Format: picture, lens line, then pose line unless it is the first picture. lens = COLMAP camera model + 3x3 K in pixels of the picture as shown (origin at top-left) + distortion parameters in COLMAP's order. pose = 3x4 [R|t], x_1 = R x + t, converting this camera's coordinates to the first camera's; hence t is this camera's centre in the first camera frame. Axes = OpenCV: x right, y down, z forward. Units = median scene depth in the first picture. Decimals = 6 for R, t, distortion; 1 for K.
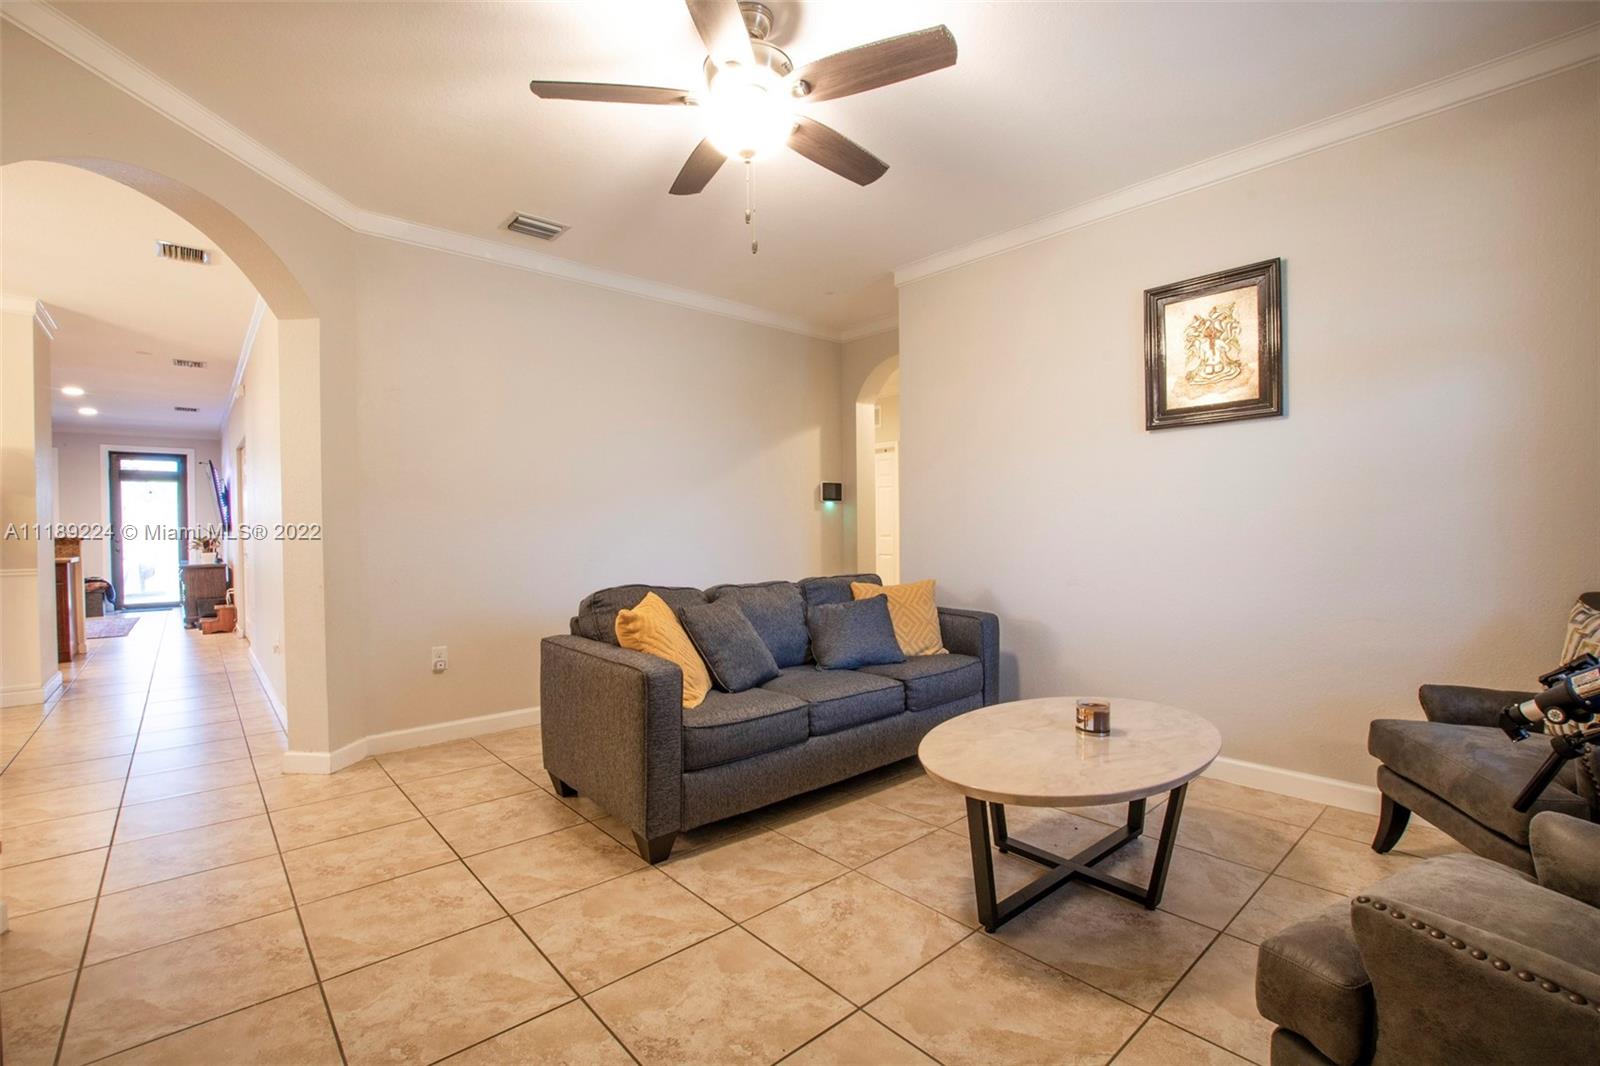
lens RADIAL K [[700.9, 0, 797.1], [0, 700.9, 542.6], [0, 0, 1]] dist [-0.023417, 0.000173]
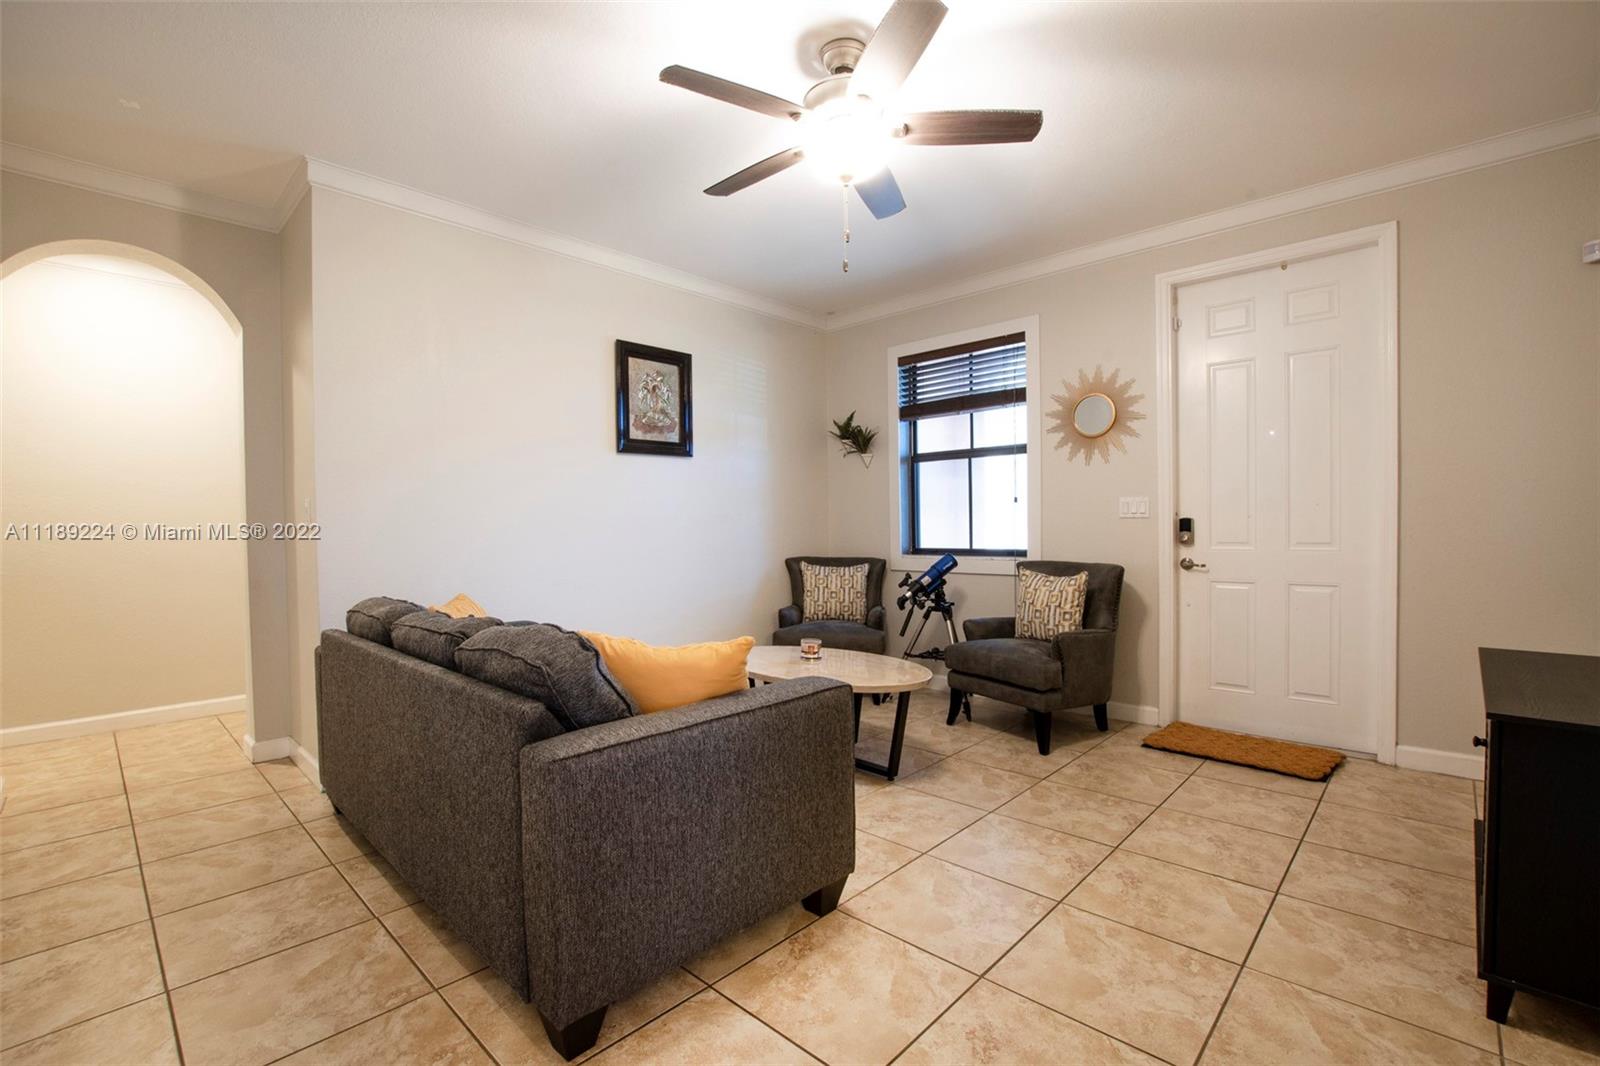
lens RADIAL K [[700.9, 0, 798.9], [0, 700.9, 527.7], [0, 0, 1]] dist [-0.023417, 0.000173]
pose [[-0.082681, 0.009208, 0.996534, -0.586507], [0.036999, 0.999296, -0.006164, -0.004400], [-0.995889, 0.036361, -0.082964, 0.601155]]
